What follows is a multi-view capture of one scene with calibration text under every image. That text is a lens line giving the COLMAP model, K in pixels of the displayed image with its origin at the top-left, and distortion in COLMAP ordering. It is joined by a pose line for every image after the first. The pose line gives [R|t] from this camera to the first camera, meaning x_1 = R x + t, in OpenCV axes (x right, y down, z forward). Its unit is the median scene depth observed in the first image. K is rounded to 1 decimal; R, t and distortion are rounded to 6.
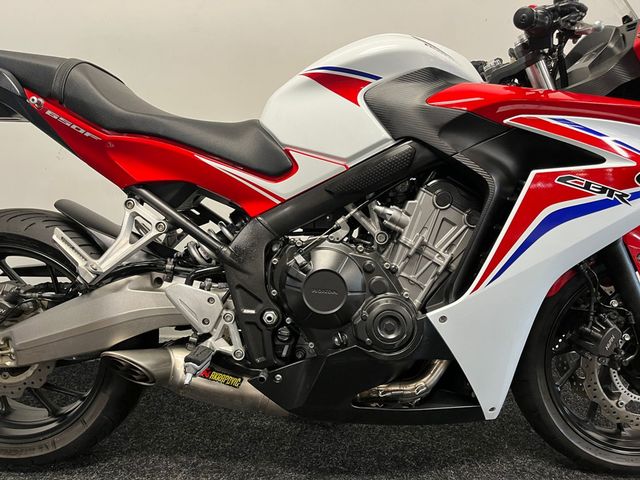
lens RADIAL K [[488.2, 0, 321.0], [0, 488.2, 238.4], [0, 0, 1]] dist [0.080810, -0.112746]
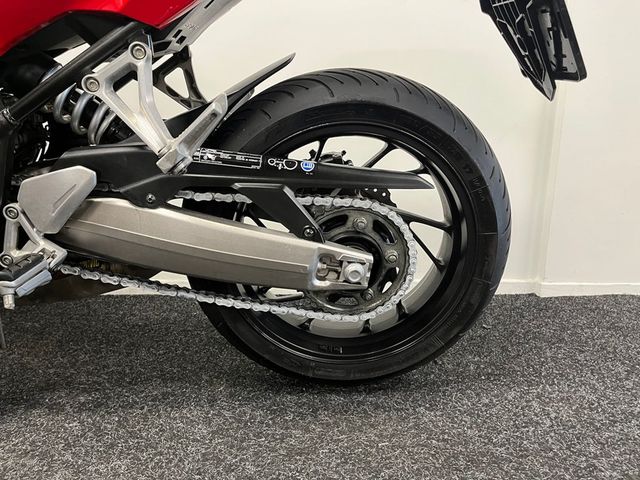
lens RADIAL K [[488.2, 0, 323.6], [0, 488.2, 237.1], [0, 0, 1]] dist [0.080810, -0.112746]
pose [[0.999155, -0.005610, 0.040705, 0.625191], [0.005976, 0.999943, -0.008885, 0.241867], [-0.040652, 0.009120, 0.999132, 0.289228]]
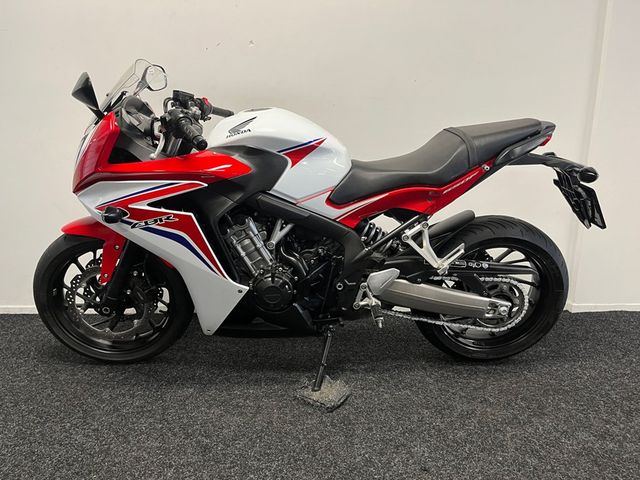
lens RADIAL K [[488.2, 0, 318.9], [0, 488.2, 240.6], [0, 0, 1]] dist [0.080810, -0.112746]
pose [[0.999242, -0.011279, 0.037268, -0.012839], [0.011015, 0.999913, 0.007274, 0.022071], [-0.037347, -0.006858, 0.999279, -0.674498]]
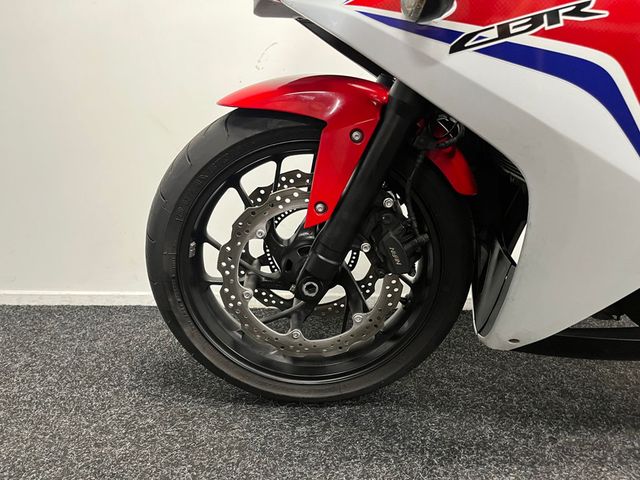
lens RADIAL K [[488.2, 0, 318.4], [0, 488.2, 242.6], [0, 0, 1]] dist [0.080810, -0.112746]
pose [[0.999928, -0.002092, -0.011815, -0.680020], [0.002004, 0.999970, -0.007501, 0.205317], [0.011830, 0.007477, 0.999902, 0.325377]]
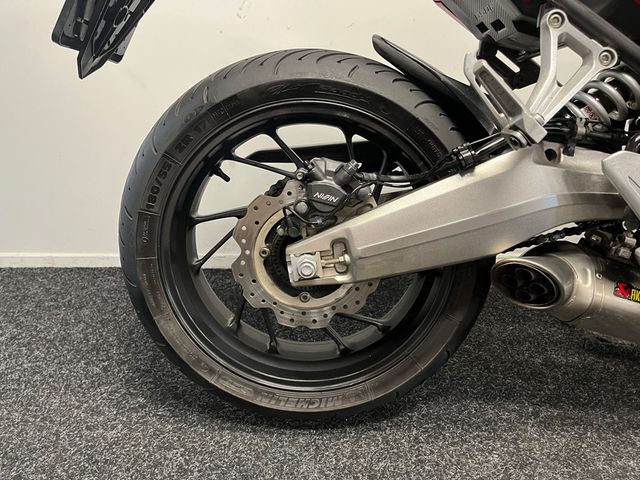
lens RADIAL K [[488.2, 0, 319.6], [0, 488.2, 237.5], [0, 0, 1]] dist [0.080810, -0.112746]
pose [[0.999855, -0.008128, 0.014959, -0.681314], [0.006143, 0.991724, 0.128244, 0.115584], [-0.015878, -0.128133, 0.991630, 0.357983]]
